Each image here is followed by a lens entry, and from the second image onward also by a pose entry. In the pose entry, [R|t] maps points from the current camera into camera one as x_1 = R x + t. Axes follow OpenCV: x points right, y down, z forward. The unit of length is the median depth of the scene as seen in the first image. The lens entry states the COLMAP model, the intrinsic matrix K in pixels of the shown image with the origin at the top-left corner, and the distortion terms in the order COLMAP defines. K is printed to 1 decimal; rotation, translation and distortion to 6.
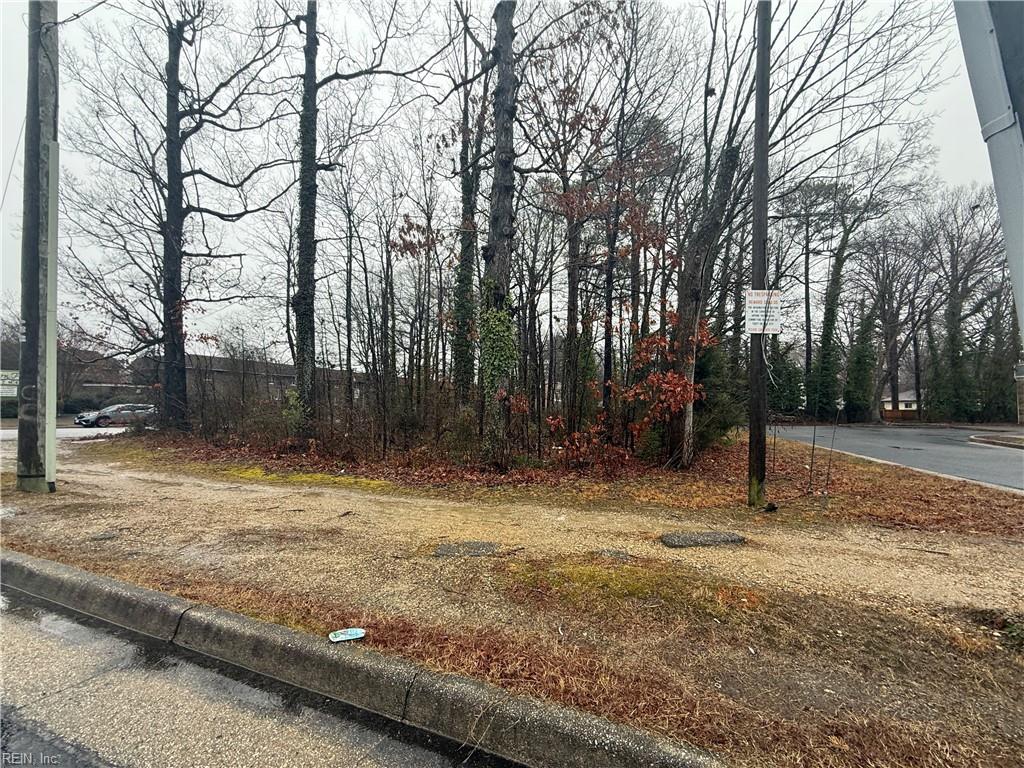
lens RADIAL K [[407.7, 0, 507.7], [0, 407.7, 385.3], [0, 0, 1]] dist [0.004022, -0.000122]
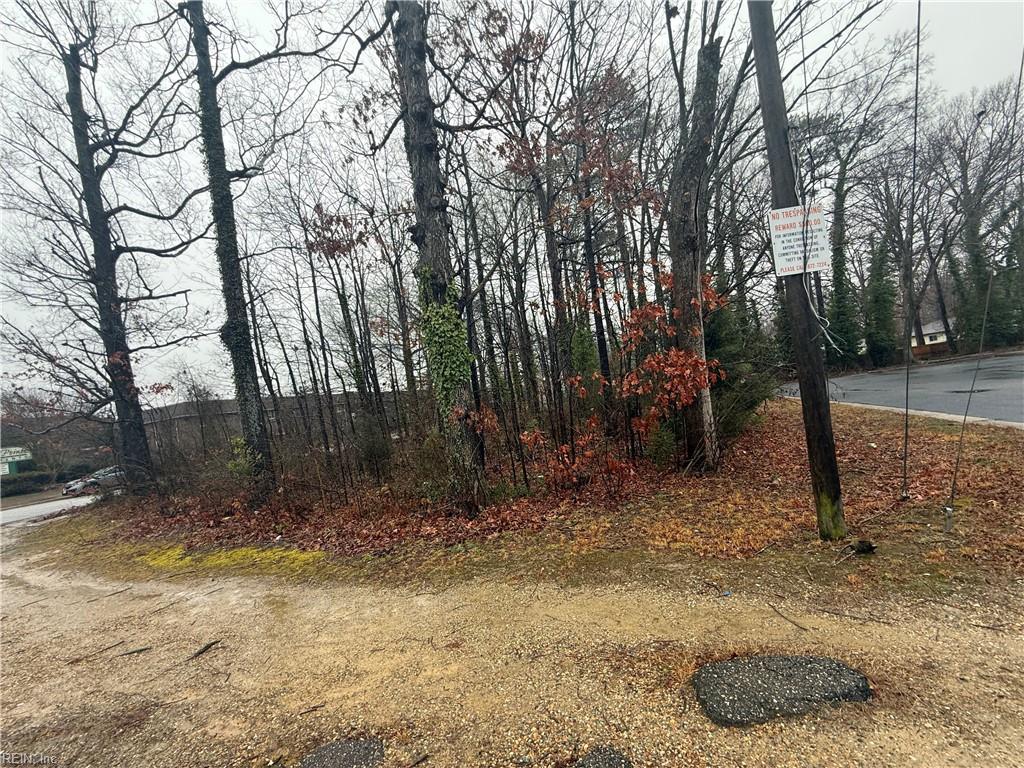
lens RADIAL K [[407.7, 0, 507.7], [0, 407.7, 385.3], [0, 0, 1]] dist [0.004022, -0.000122]
pose [[0.987735, -0.154212, -0.024441, 0.048901], [0.154445, 0.987970, 0.007935, -0.009519], [0.022924, -0.011612, 0.999670, 0.111161]]
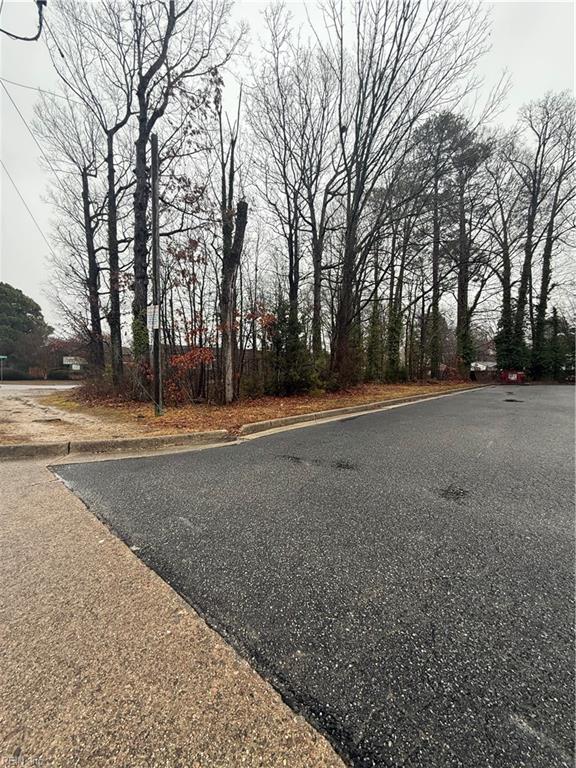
lens RADIAL K [[305.8, 0, 286.5], [0, 305.8, 381.1], [0, 0, 1]] dist [0.004022, -0.000122]
pose [[0.928838, -0.002525, -0.370478, 0.568474], [0.032503, 0.996676, 0.074697, 0.008616], [0.369059, -0.081423, 0.925833, -0.037099]]
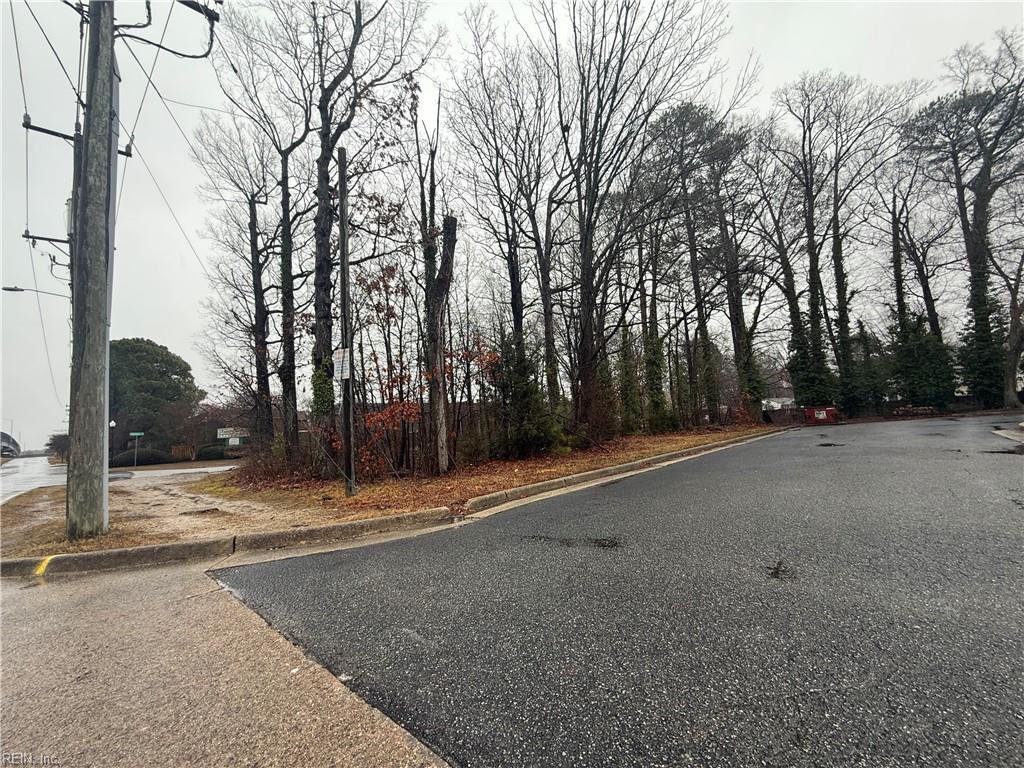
lens RADIAL K [[407.7, 0, 507.7], [0, 407.7, 385.3], [0, 0, 1]] dist [0.004022, -0.000122]
pose [[0.920918, -0.116585, -0.371912, 0.558477], [0.099403, 0.992914, -0.065115, 0.014816], [0.376868, 0.022996, 0.925981, -0.039770]]
